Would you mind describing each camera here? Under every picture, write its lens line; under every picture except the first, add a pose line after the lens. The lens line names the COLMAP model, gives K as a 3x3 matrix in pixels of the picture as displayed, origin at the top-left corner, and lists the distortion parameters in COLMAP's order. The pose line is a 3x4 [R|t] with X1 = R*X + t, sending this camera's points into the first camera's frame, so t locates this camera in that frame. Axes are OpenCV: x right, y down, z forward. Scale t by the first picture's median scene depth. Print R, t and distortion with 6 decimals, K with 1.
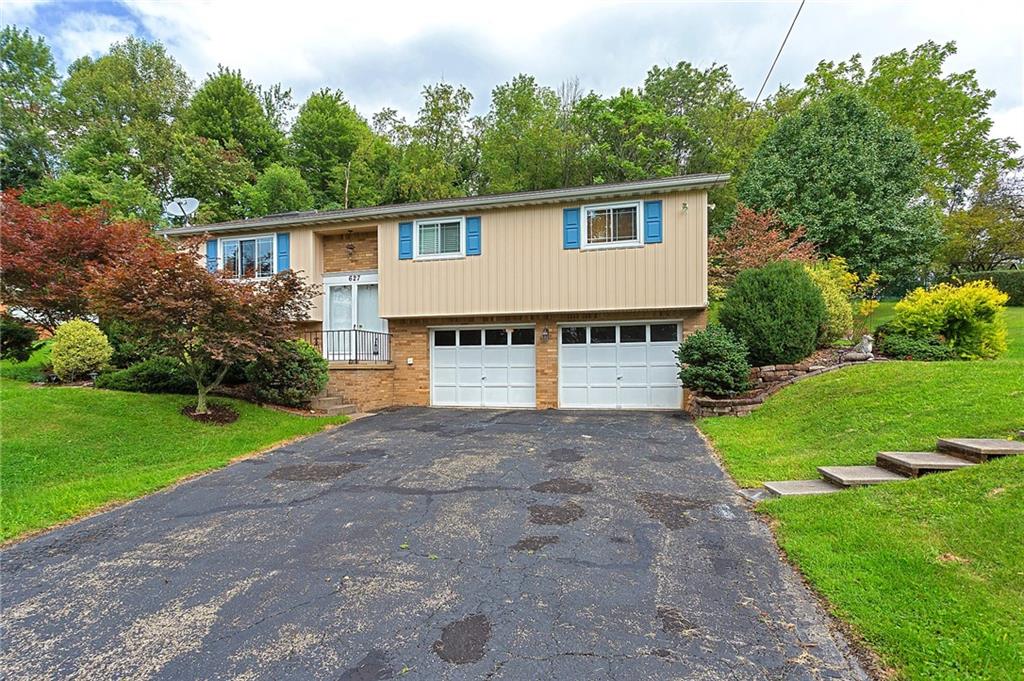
lens RADIAL K [[533.5, 0, 511.0], [0, 533.5, 344.5], [0, 0, 1]] dist [0.000920, -0.001832]
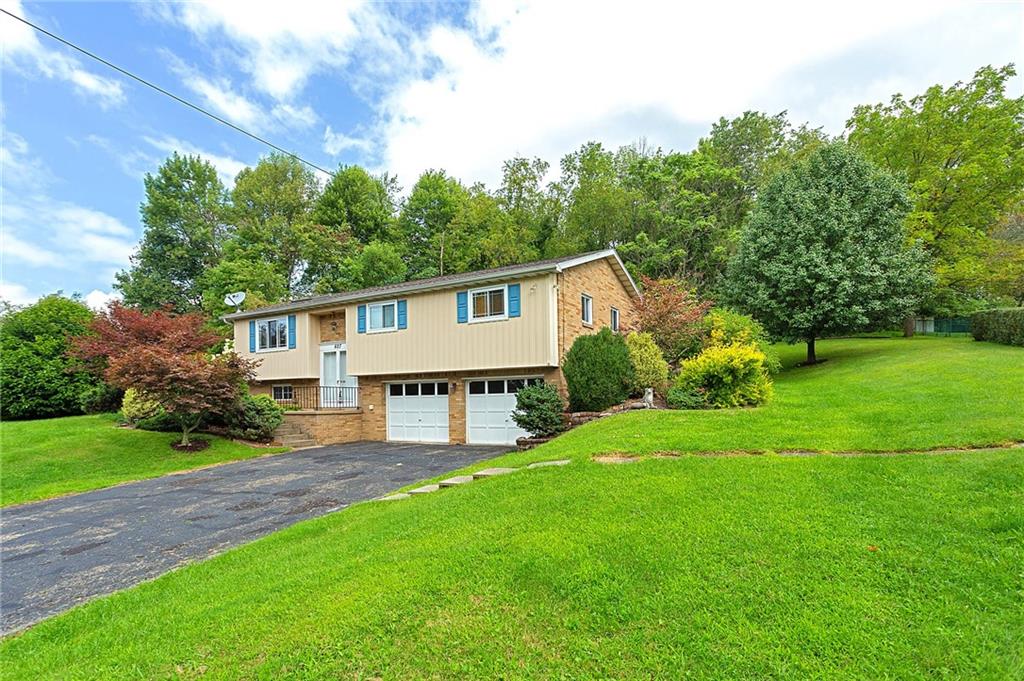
lens RADIAL K [[482.0, 0, 508.3], [0, 482.0, 379.2], [0, 0, 1]] dist [-0.004339, 0.004514]
pose [[0.979283, -0.016849, -0.201796, 0.412513], [0.015214, 0.999838, -0.009650, -0.023534], [0.201926, 0.006380, 0.979380, -0.126351]]
